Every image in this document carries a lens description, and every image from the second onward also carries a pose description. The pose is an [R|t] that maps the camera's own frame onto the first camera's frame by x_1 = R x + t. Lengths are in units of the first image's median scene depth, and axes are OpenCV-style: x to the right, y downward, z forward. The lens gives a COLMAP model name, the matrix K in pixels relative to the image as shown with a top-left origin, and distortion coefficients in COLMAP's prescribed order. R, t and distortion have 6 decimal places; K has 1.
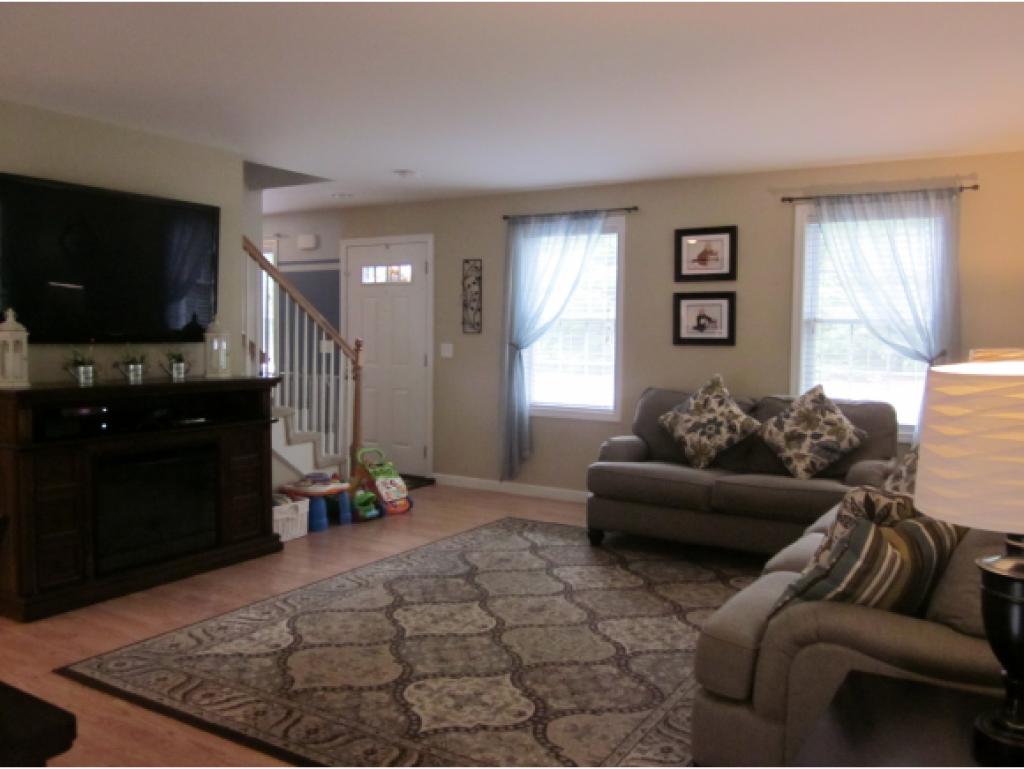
lens RADIAL K [[861.8, 0, 515.1], [0, 861.8, 383.7], [0, 0, 1]] dist [-0.039404, 0.020501]
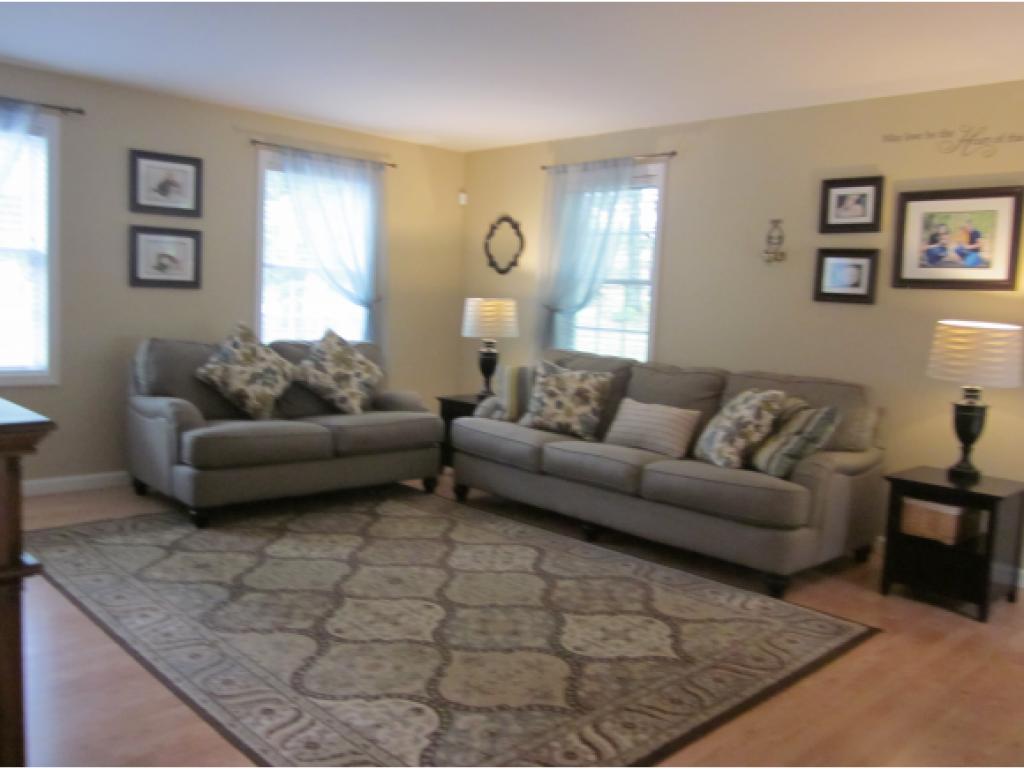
lens RADIAL K [[861.8, 0, 515.5], [0, 861.8, 383.4], [0, 0, 1]] dist [-0.039404, 0.020501]
pose [[0.244367, -0.095046, 0.965013, -0.812074], [0.014543, 0.995432, 0.094360, -0.036206], [-0.969574, -0.009024, 0.244633, 0.637670]]
